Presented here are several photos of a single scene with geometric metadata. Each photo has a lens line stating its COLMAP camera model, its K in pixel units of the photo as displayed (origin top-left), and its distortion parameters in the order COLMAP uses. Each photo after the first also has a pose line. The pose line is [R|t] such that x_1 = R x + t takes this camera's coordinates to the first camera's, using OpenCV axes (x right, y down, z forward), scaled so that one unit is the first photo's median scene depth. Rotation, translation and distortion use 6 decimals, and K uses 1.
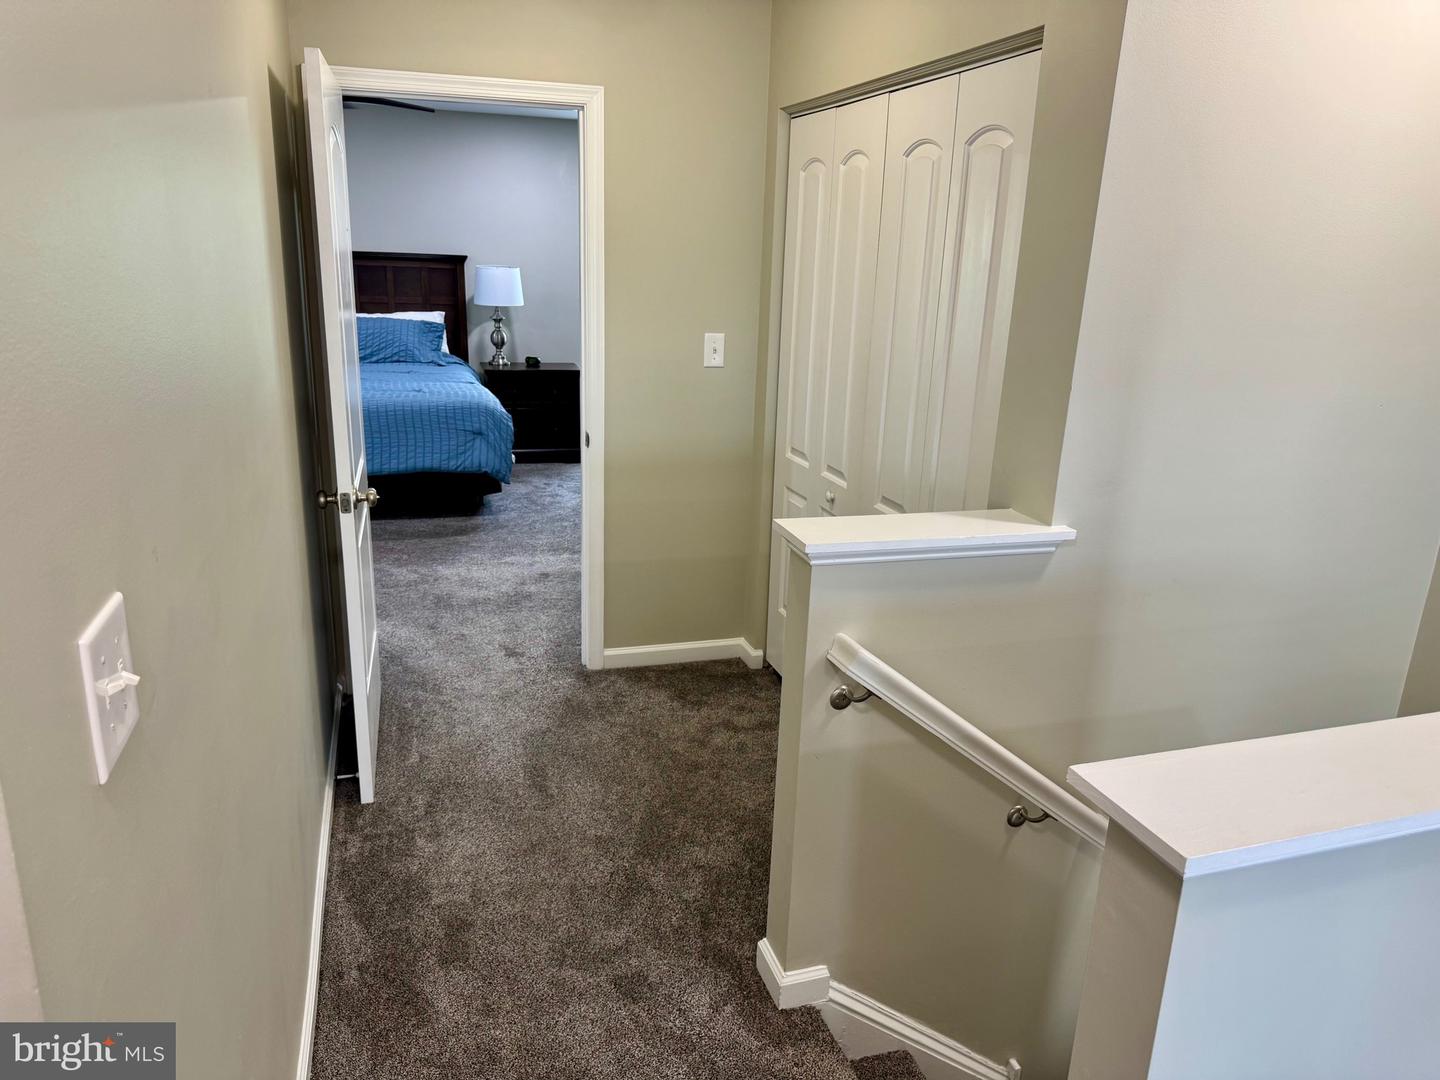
lens RADIAL K [[1017.5, 0, 738.8], [0, 1017.5, 545.2], [0, 0, 1]] dist [0.002977, -0.005059]
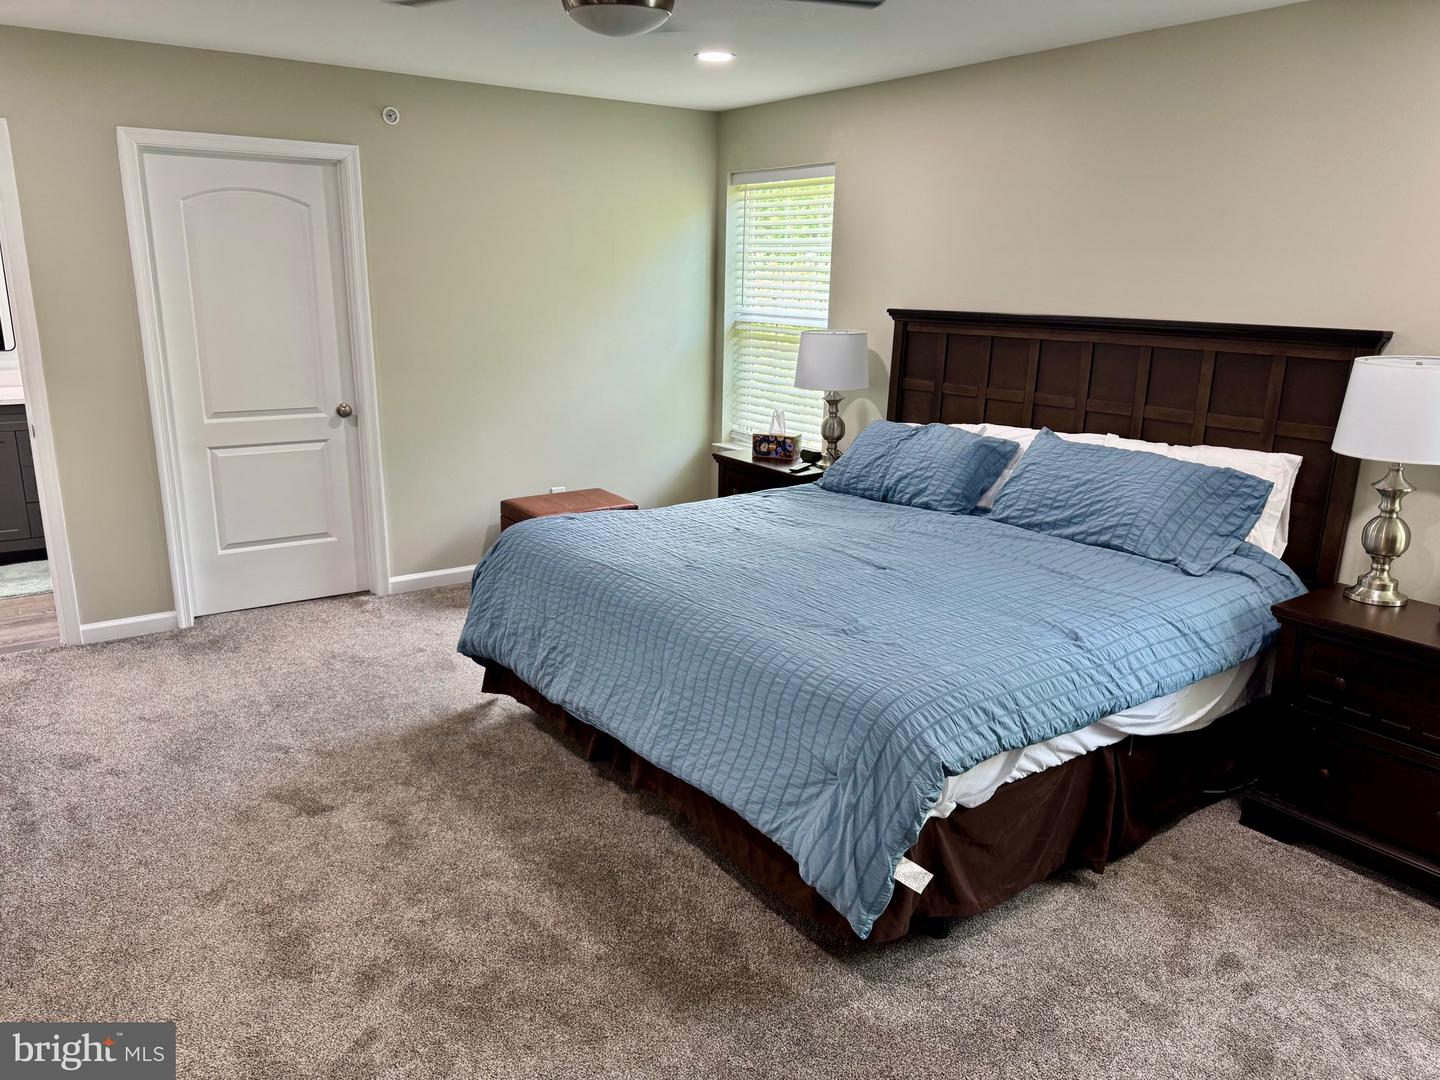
lens RADIAL K [[1038.5, 0, 720.0], [0, 1038.5, 540.0], [0, 0, 1]] dist [-0.011907, -0.006604]
pose [[0.285748, 0.194485, -0.938362, 0.064171], [-0.277384, 0.954059, 0.113270, -0.180689], [0.917282, 0.227920, 0.326567, 0.651719]]
